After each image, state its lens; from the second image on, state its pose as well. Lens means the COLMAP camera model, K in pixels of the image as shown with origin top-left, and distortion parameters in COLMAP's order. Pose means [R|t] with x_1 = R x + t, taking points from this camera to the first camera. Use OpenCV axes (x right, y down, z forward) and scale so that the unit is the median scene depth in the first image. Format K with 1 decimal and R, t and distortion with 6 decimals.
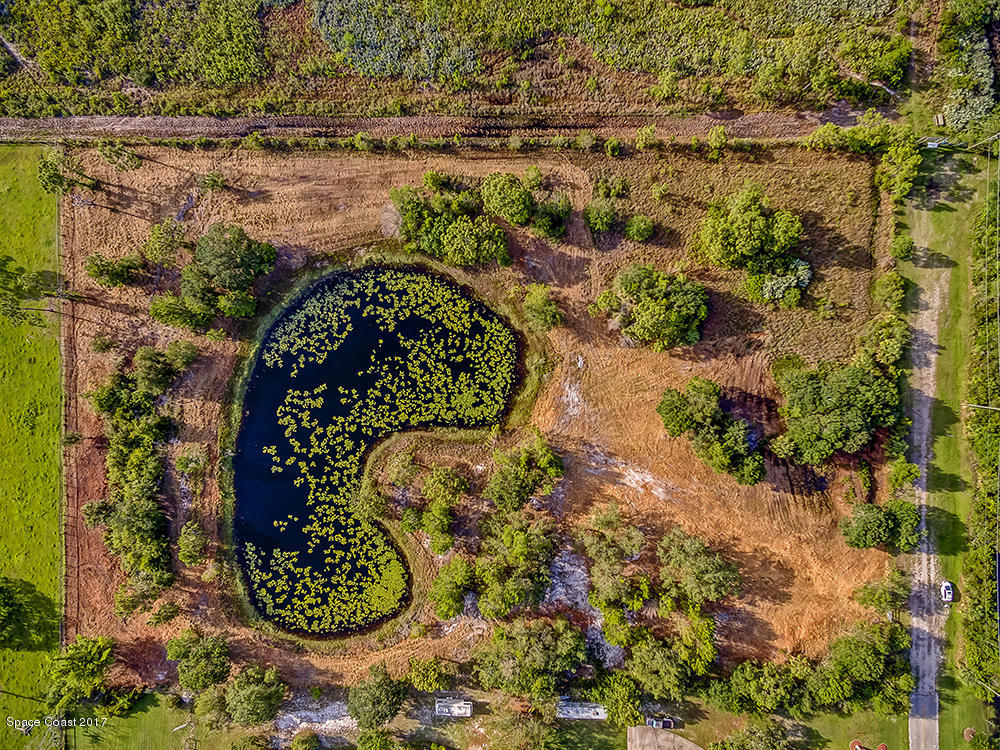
lens RADIAL K [[567.2, 0, 500.0], [0, 567.2, 375.0], [0, 0, 1]] dist [0.000598, 0.000317]
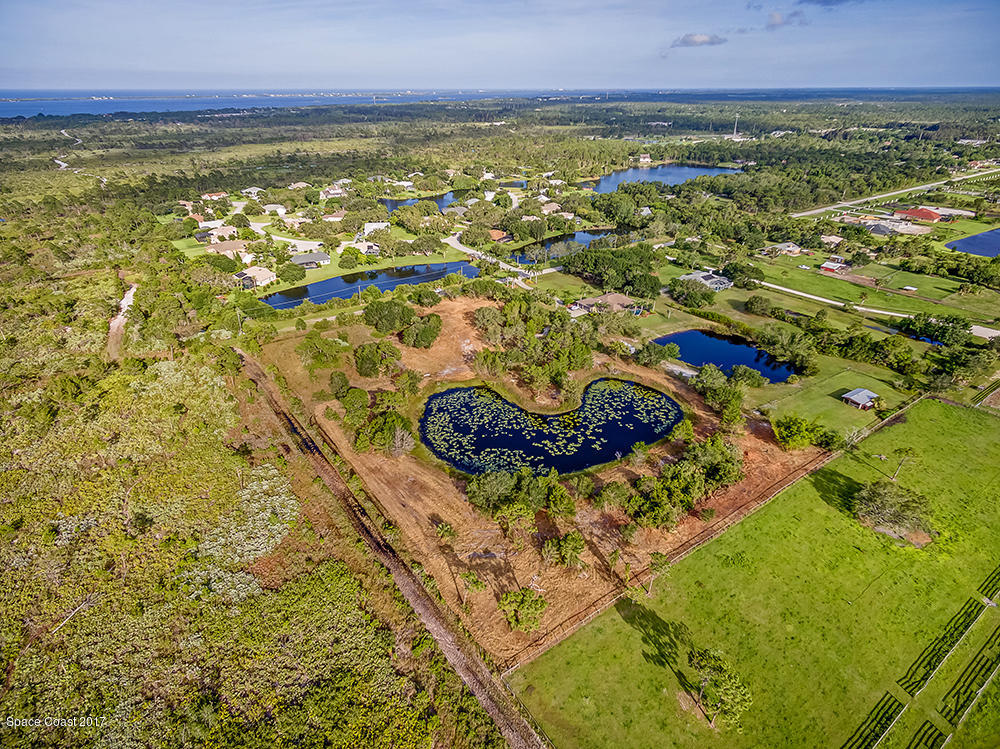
lens RADIAL K [[567.2, 0, 500.0], [0, 567.2, 374.5], [0, 0, 1]] dist [0.000598, 0.000317]
pose [[-0.578265, -0.363360, 0.730465, -1.197744], [0.815696, -0.274842, 0.509020, -0.694499], [0.015805, 0.890186, 0.455322, 0.231159]]
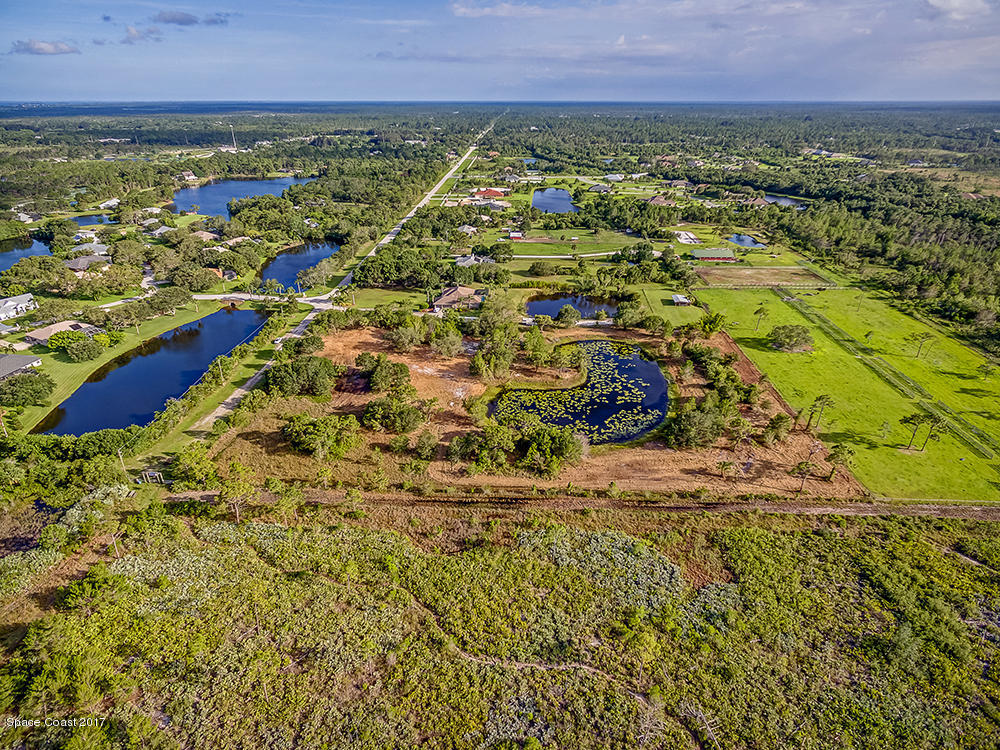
lens RADIAL K [[567.2, 0, 500.0], [0, 567.2, 375.0], [0, 0, 1]] dist [0.000598, 0.000317]
pose [[-0.999325, -0.012909, 0.034390, -0.039944], [0.036528, -0.448039, 0.893267, -1.346907], [0.003877, 0.893921, 0.448208, 0.234515]]
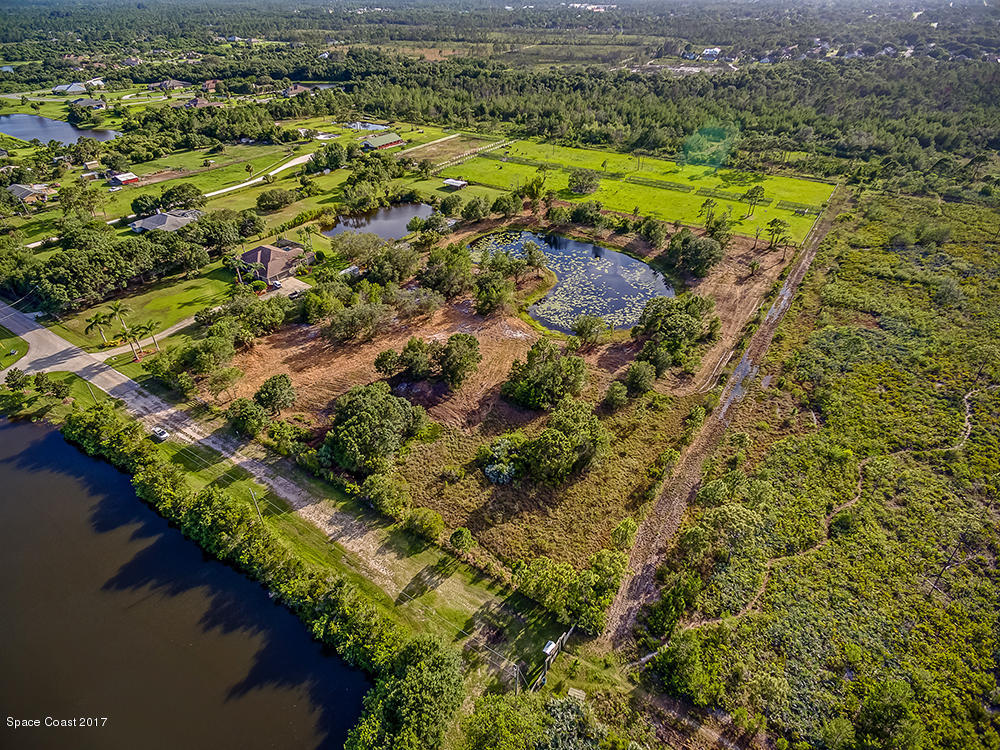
lens RADIAL K [[567.2, 0, 500.0], [0, 567.2, 375.0], [0, 0, 1]] dist [0.000598, 0.000317]
pose [[-0.554657, 0.482544, -0.677869, 1.067921], [-0.832079, -0.321960, 0.451649, -0.540853], [-0.000306, 0.814551, 0.580092, 0.316261]]
